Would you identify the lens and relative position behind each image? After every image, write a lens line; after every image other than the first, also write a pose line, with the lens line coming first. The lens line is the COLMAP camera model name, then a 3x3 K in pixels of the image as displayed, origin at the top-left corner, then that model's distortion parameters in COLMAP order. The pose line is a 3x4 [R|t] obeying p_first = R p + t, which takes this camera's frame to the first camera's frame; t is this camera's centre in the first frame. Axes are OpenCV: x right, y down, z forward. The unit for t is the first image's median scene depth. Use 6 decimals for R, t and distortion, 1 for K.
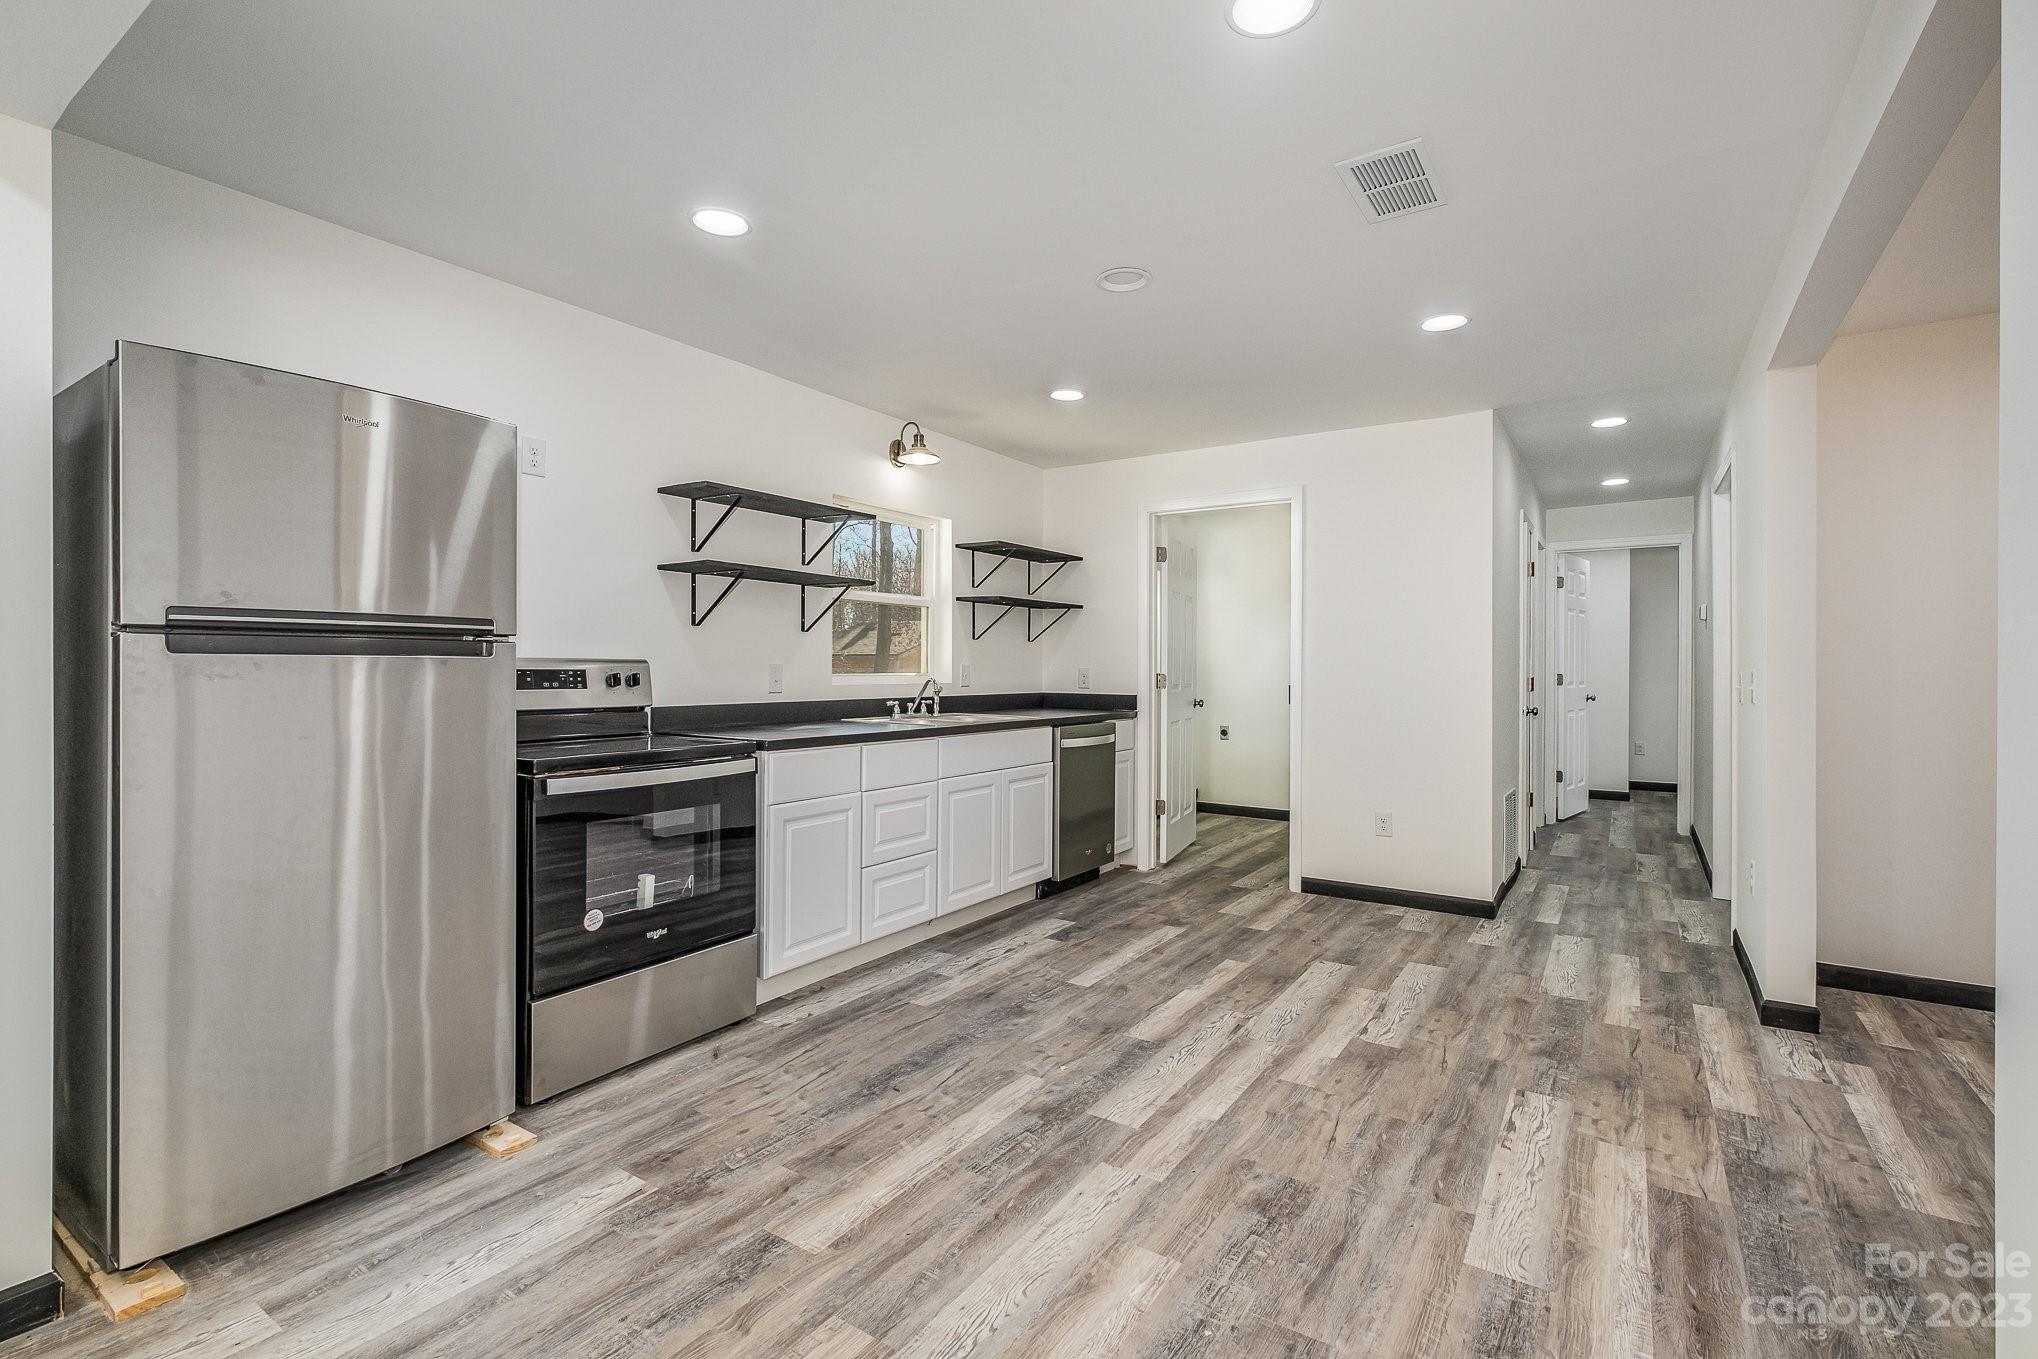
lens RADIAL K [[929.8, 0, 1013.0], [0, 929.8, 676.3], [0, 0, 1]] dist [-0.008933, 0.000667]
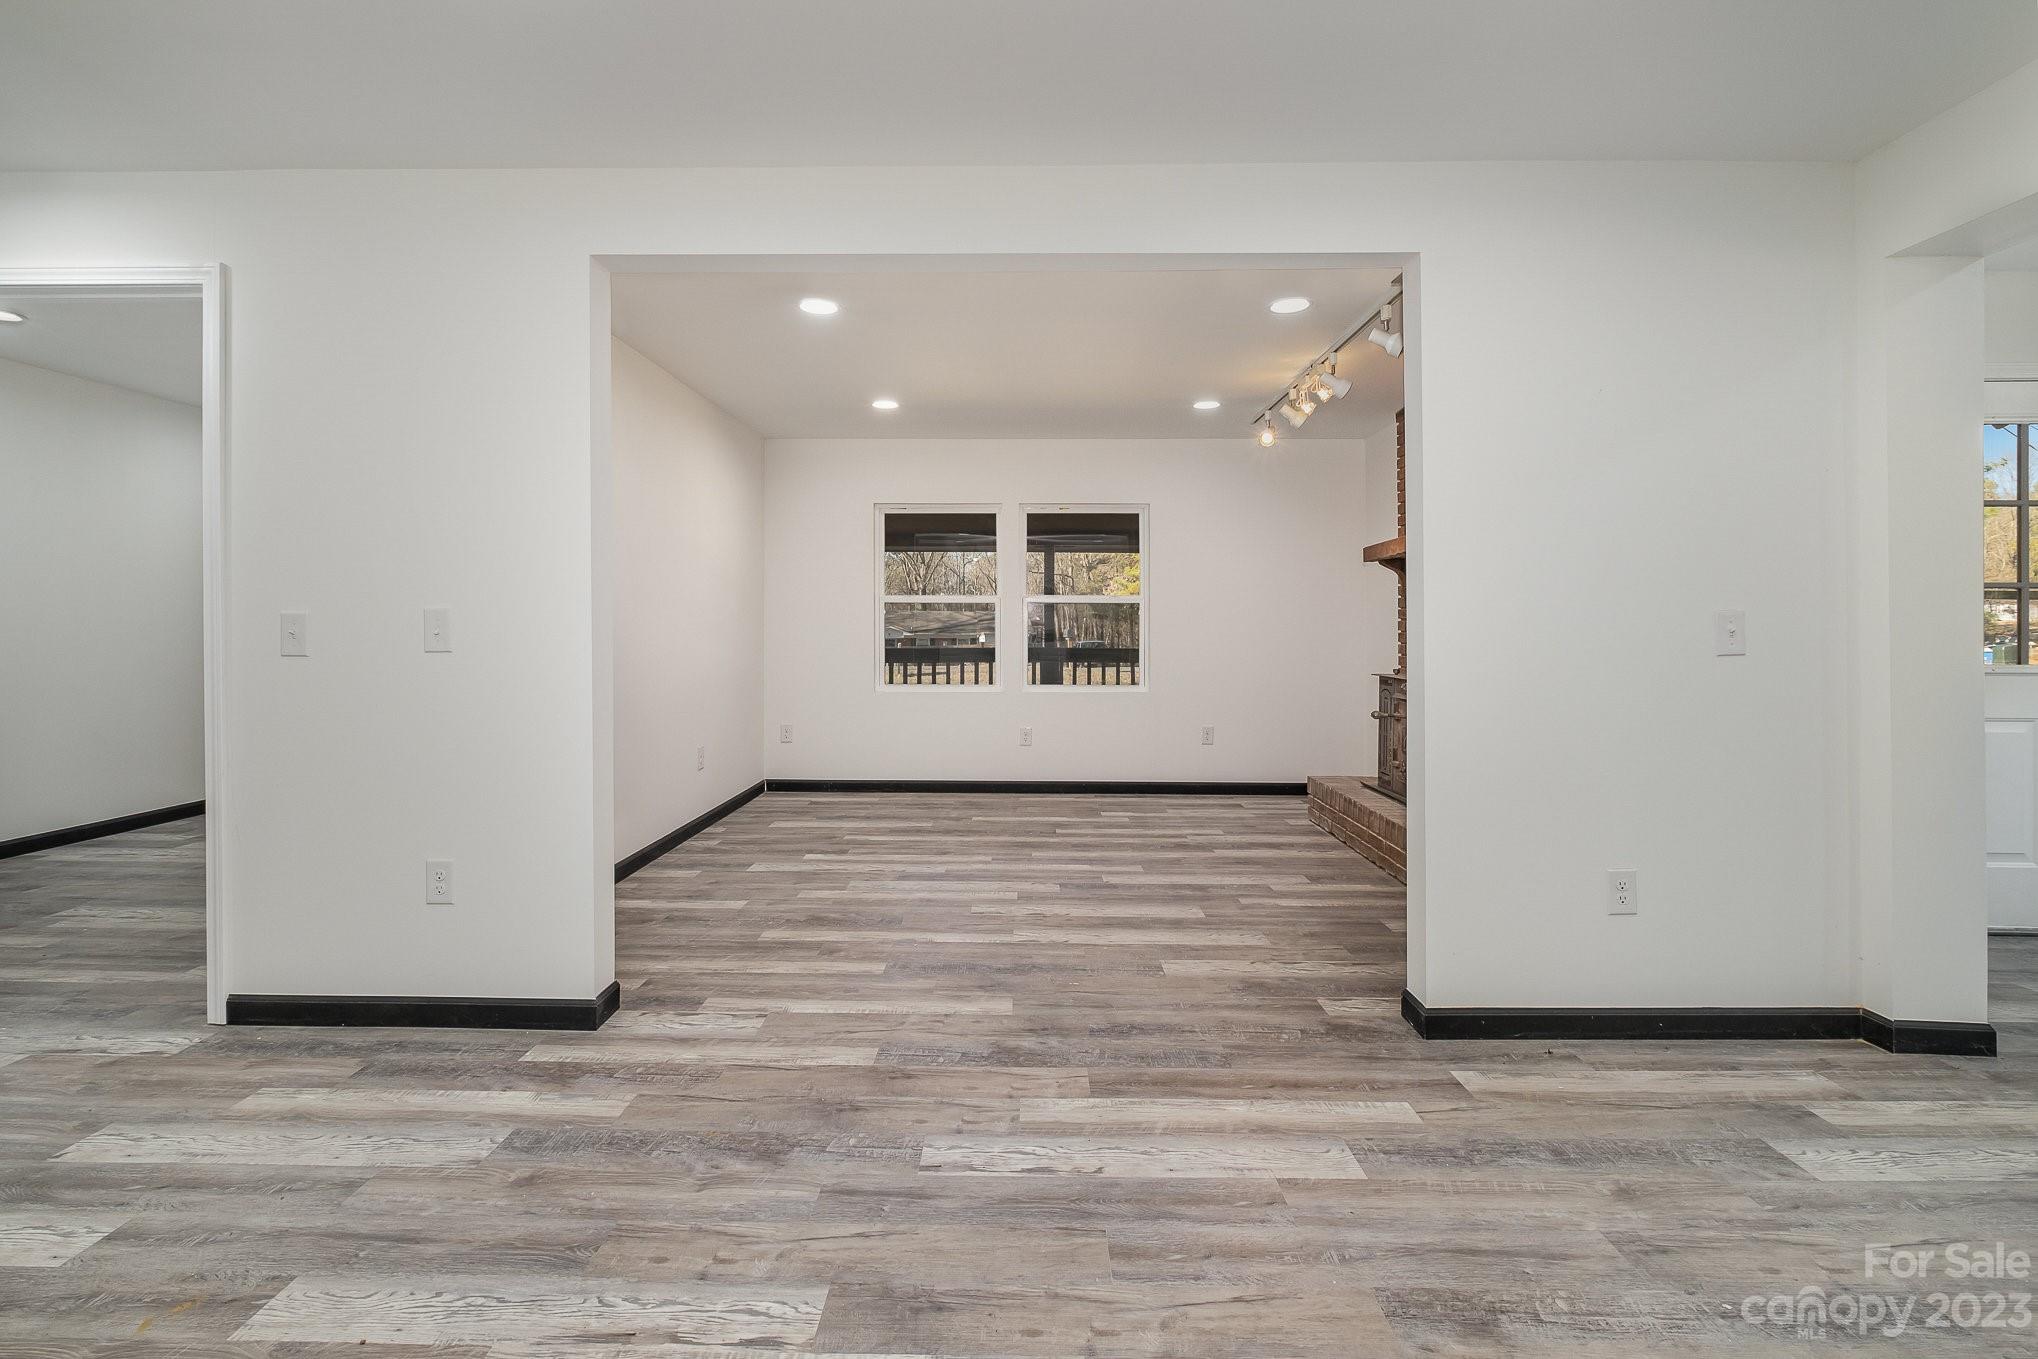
lens RADIAL K [[904.3, 0, 1016.6], [0, 904.3, 643.5], [0, 0, 1]] dist [-0.005957, -0.000517]
pose [[-0.545842, -0.018570, 0.837683, -0.075553], [0.000114, 0.999753, 0.022237, 0.007706], [-0.837888, 0.012234, -0.545704, 1.076570]]
